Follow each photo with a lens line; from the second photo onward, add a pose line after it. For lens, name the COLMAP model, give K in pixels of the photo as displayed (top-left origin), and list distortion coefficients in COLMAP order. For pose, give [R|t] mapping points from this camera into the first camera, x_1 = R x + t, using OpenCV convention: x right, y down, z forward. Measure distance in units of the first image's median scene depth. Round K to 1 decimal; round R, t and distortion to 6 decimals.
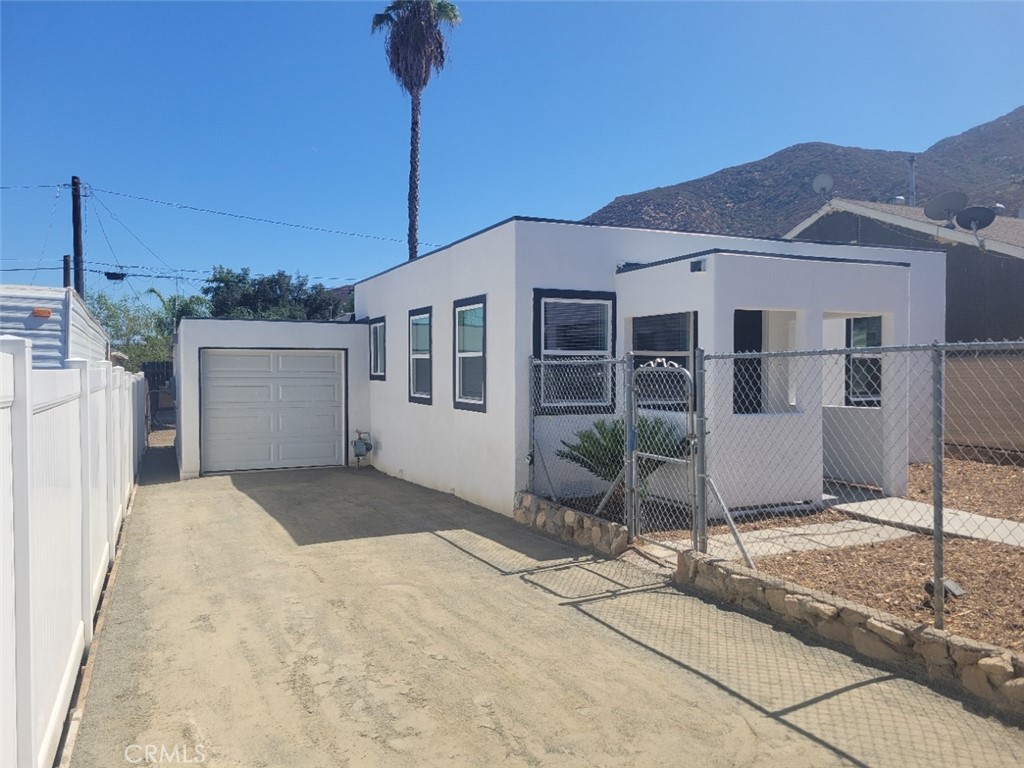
lens RADIAL K [[764.8, 0, 494.5], [0, 764.8, 383.0], [0, 0, 1]] dist [0.075694, -0.067940]
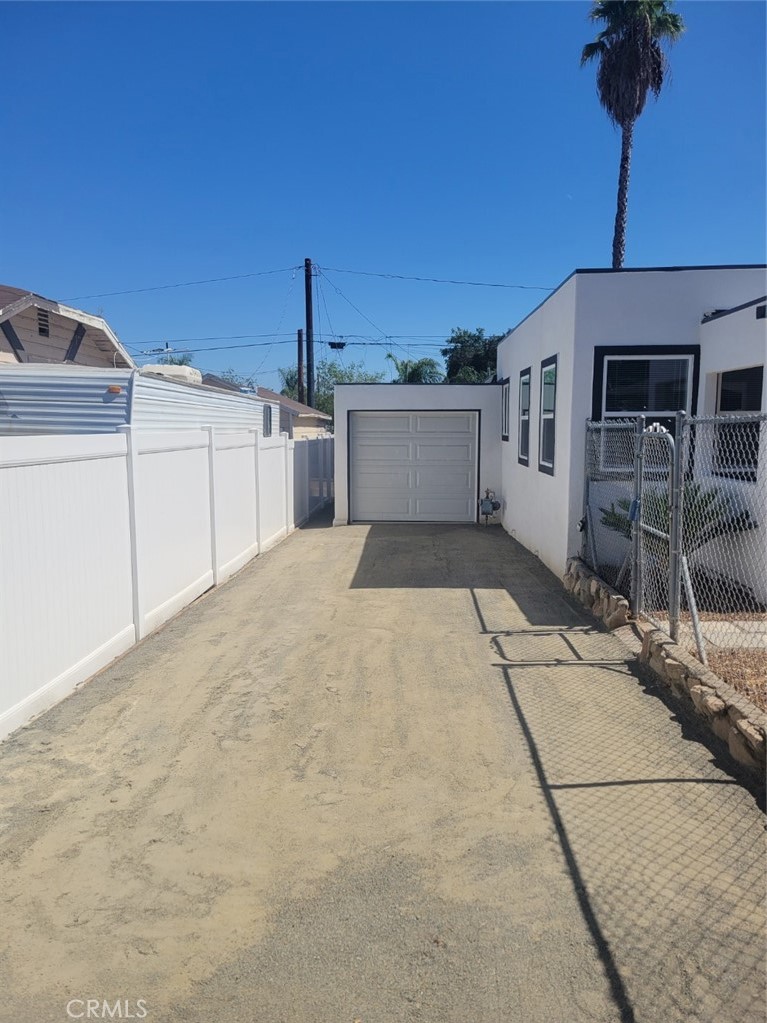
lens RADIAL K [[768.4, 0, 383.5], [0, 768.4, 511.5], [0, 0, 1]] dist [0.068218, -0.064855]
pose [[0.894443, 0.049937, -0.444384, 0.352295], [-0.008718, 0.995504, 0.094321, -0.011425], [0.447096, -0.080491, 0.890857, 0.025349]]
